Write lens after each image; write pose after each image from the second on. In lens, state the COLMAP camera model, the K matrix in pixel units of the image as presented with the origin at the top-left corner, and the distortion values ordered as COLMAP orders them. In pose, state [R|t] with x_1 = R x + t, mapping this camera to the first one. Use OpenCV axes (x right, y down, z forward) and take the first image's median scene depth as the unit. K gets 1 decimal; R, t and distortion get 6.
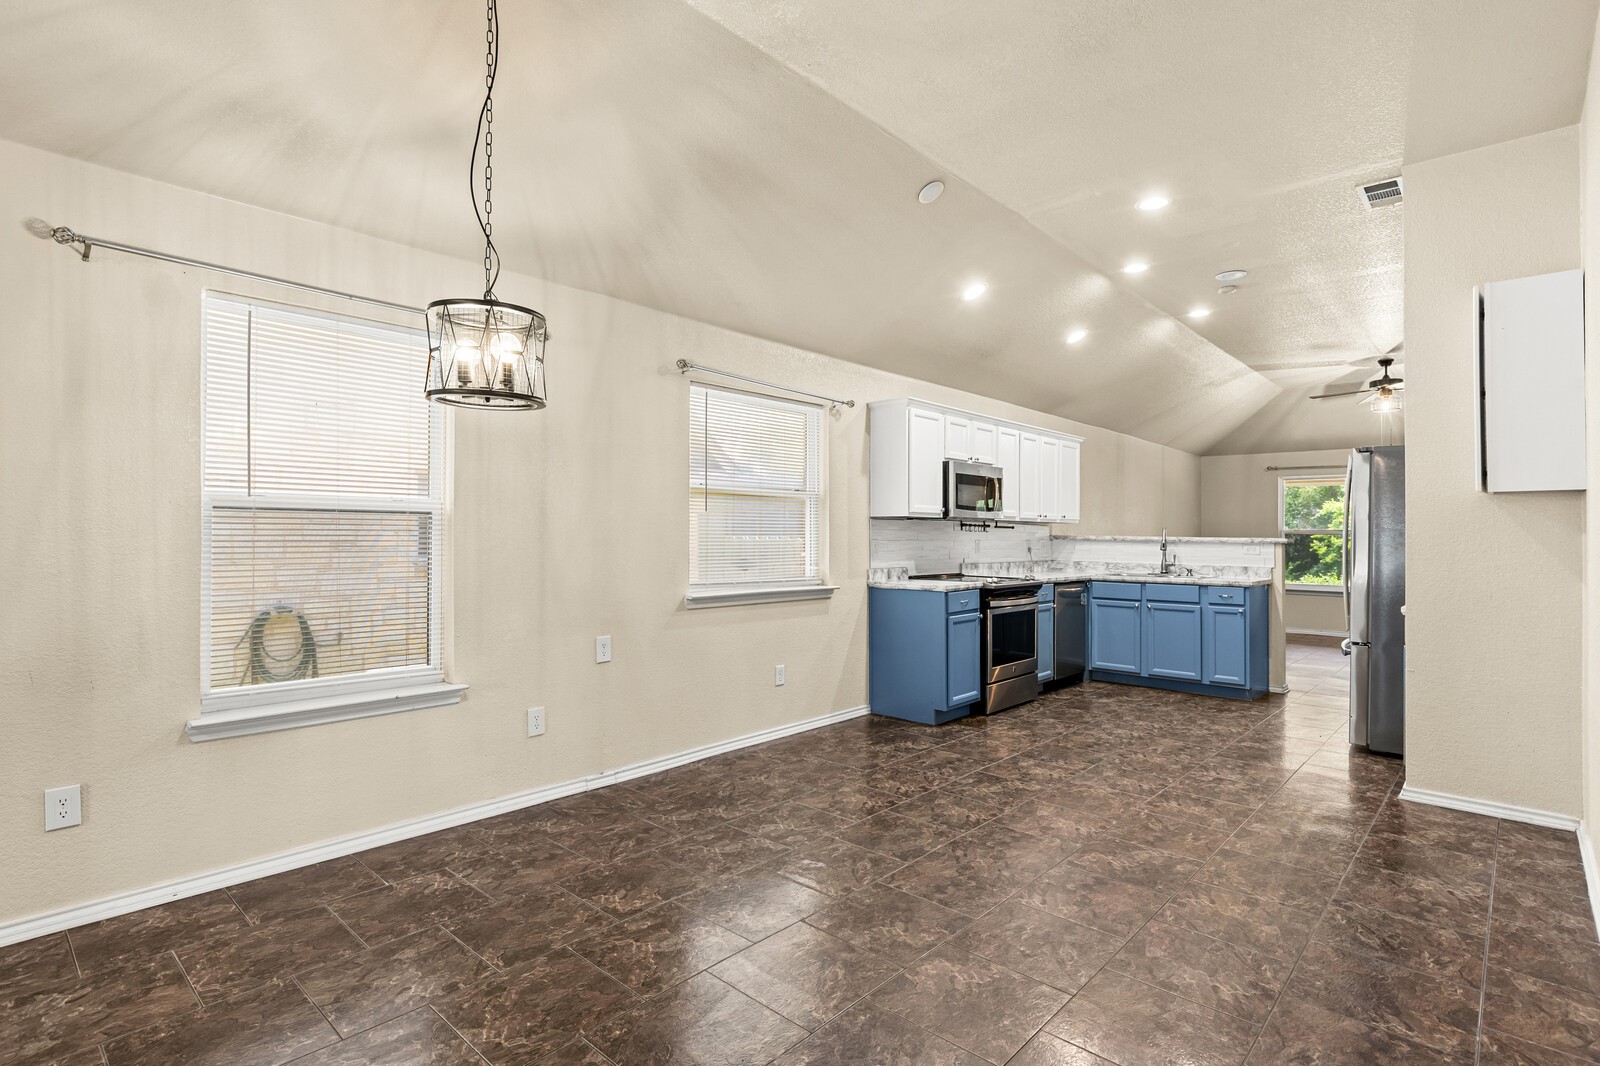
lens RADIAL K [[803.3, 0, 793.8], [0, 803.3, 527.2], [0, 0, 1]] dist [-0.000648, 0.000127]
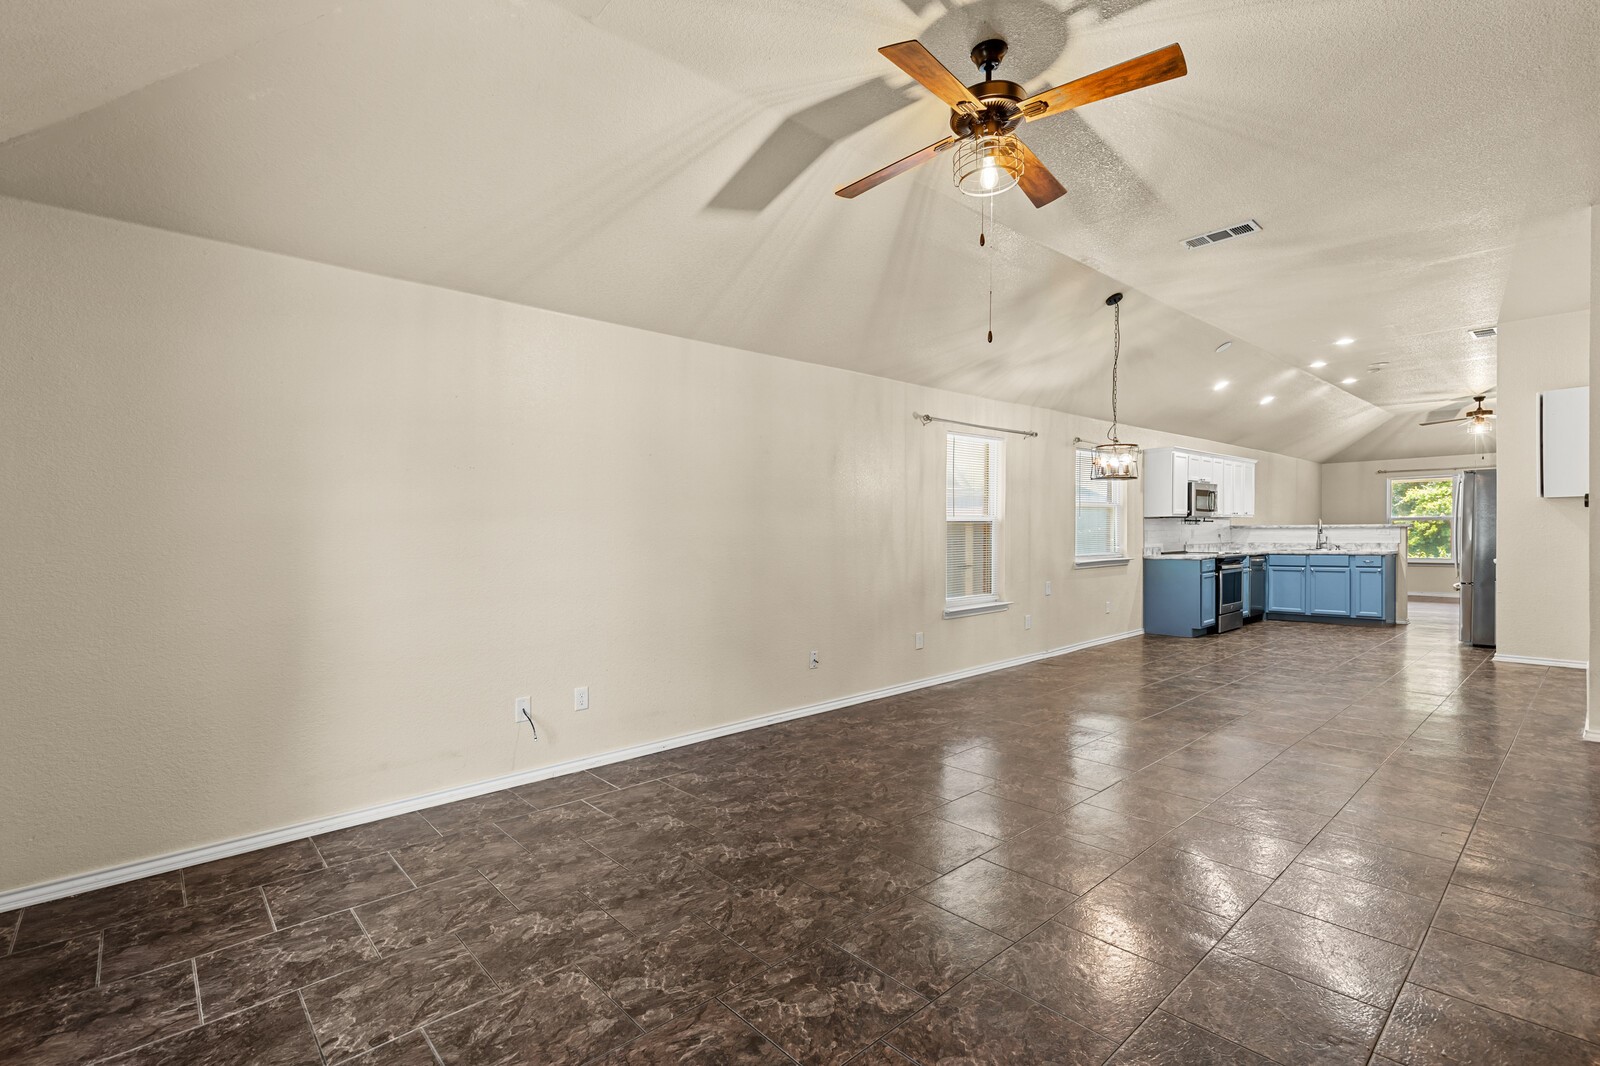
lens RADIAL K [[729.8, 0, 803.9], [0, 729.8, 549.8], [0, 0, 1]] dist [0.013131, -0.000121]
pose [[0.995090, -0.020464, -0.096836, -0.415407], [0.023641, 0.999215, 0.031784, -0.008860], [0.096109, -0.033917, 0.994793, -0.531290]]
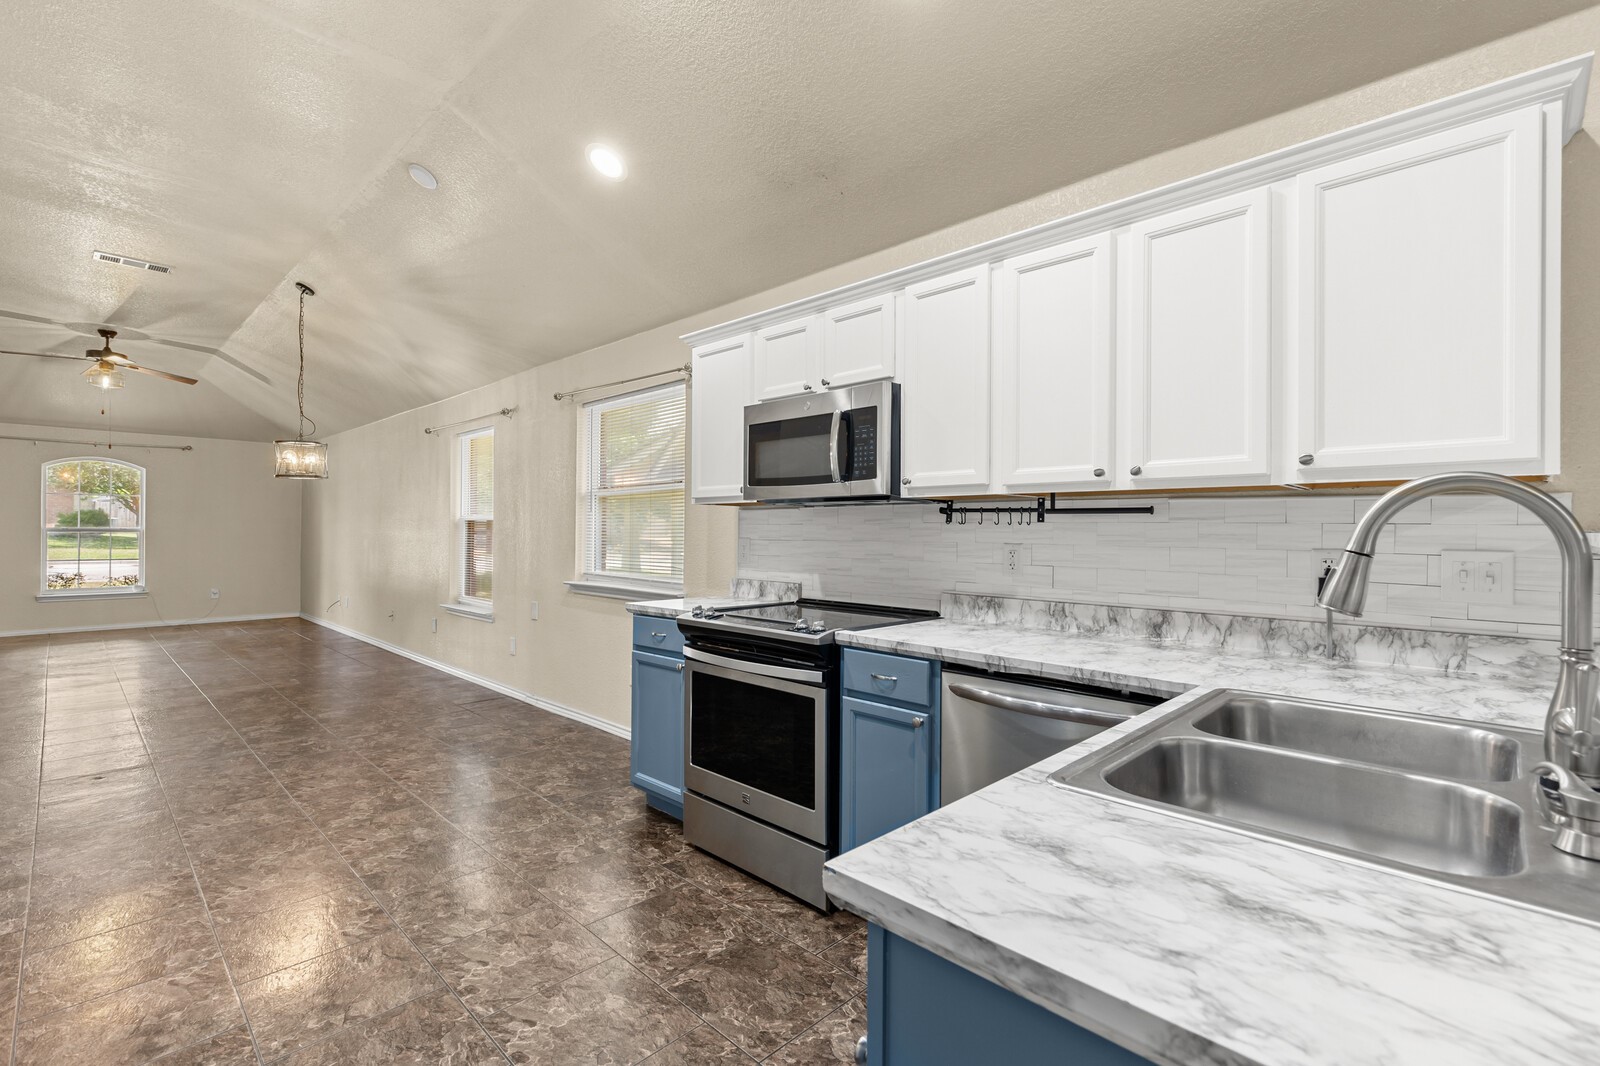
lens RADIAL K [[730.9, 0, 787.2], [0, 730.9, 532.9], [0, 0, 1]] dist [0.014283, -0.000263]
pose [[-0.056291, -0.007277, -0.998388, 0.667991], [0.002011, 0.999971, -0.007401, 0.013960], [0.998412, -0.002424, -0.056275, 0.963695]]
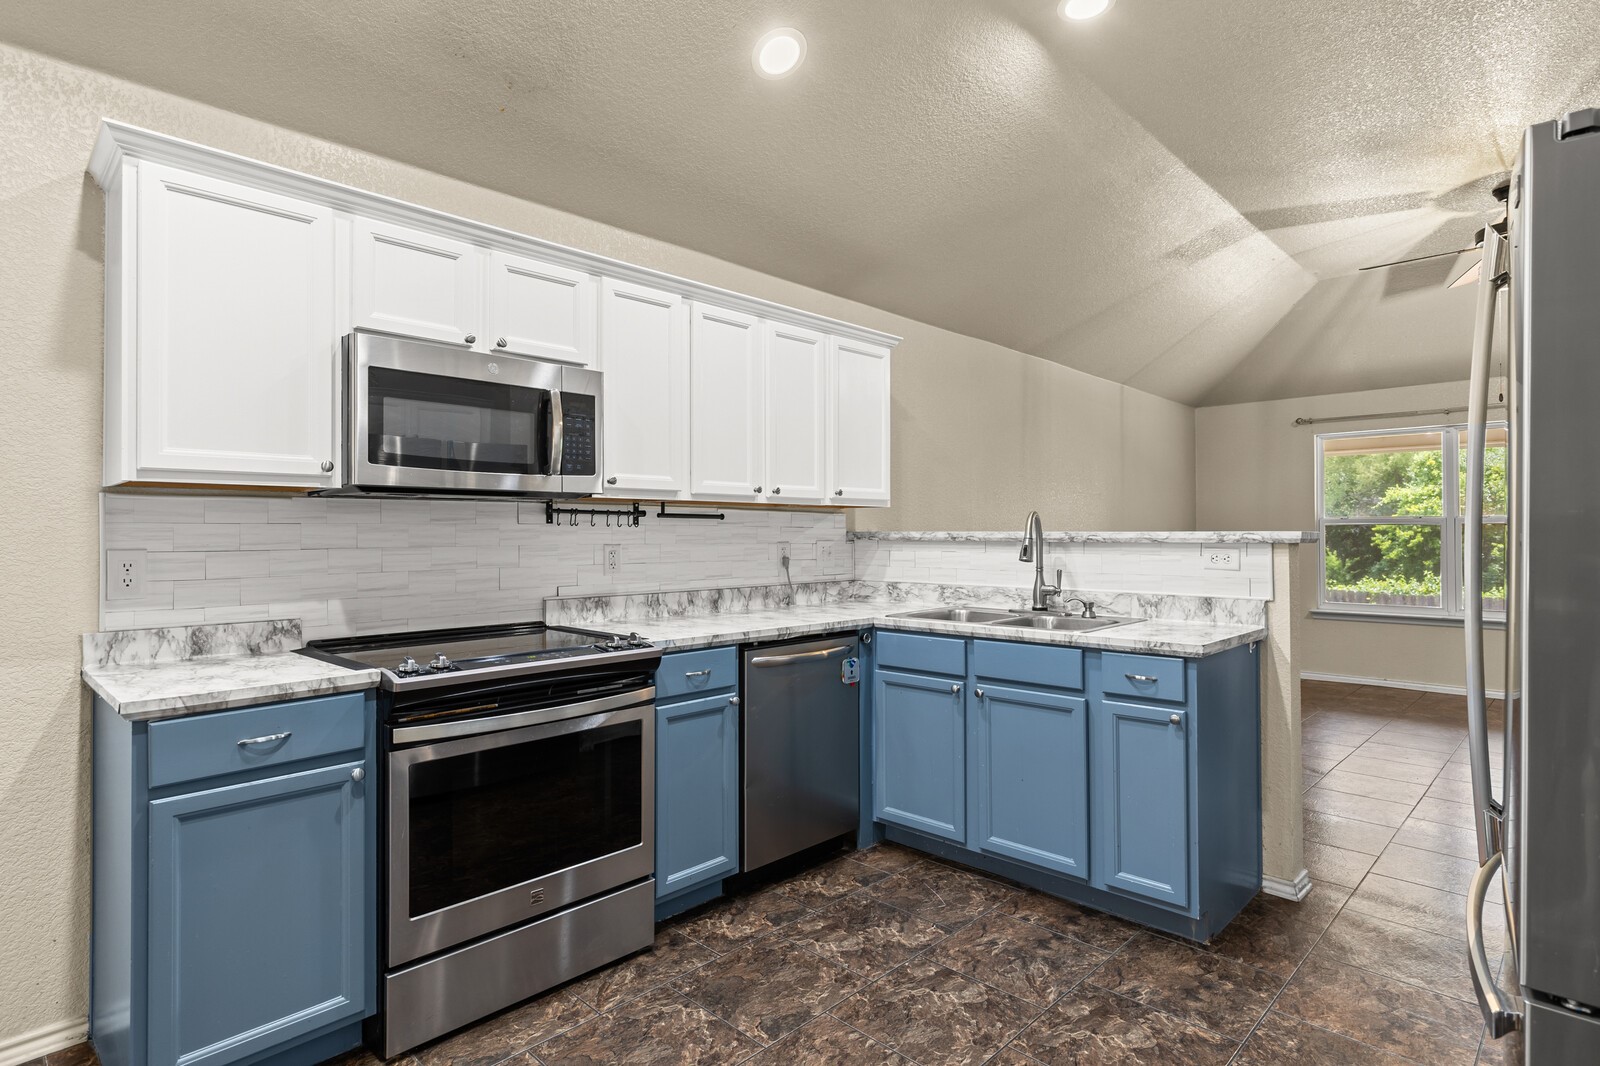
lens RADIAL K [[832.7, 0, 800.0], [0, 832.7, 533.0], [0, 0, 1]] dist [0.001134, -0.000198]
pose [[0.999445, -0.013535, -0.030423, 0.373496], [0.013754, 0.999881, 0.007006, 0.008328], [0.030325, -0.007421, 0.999513, 0.568548]]
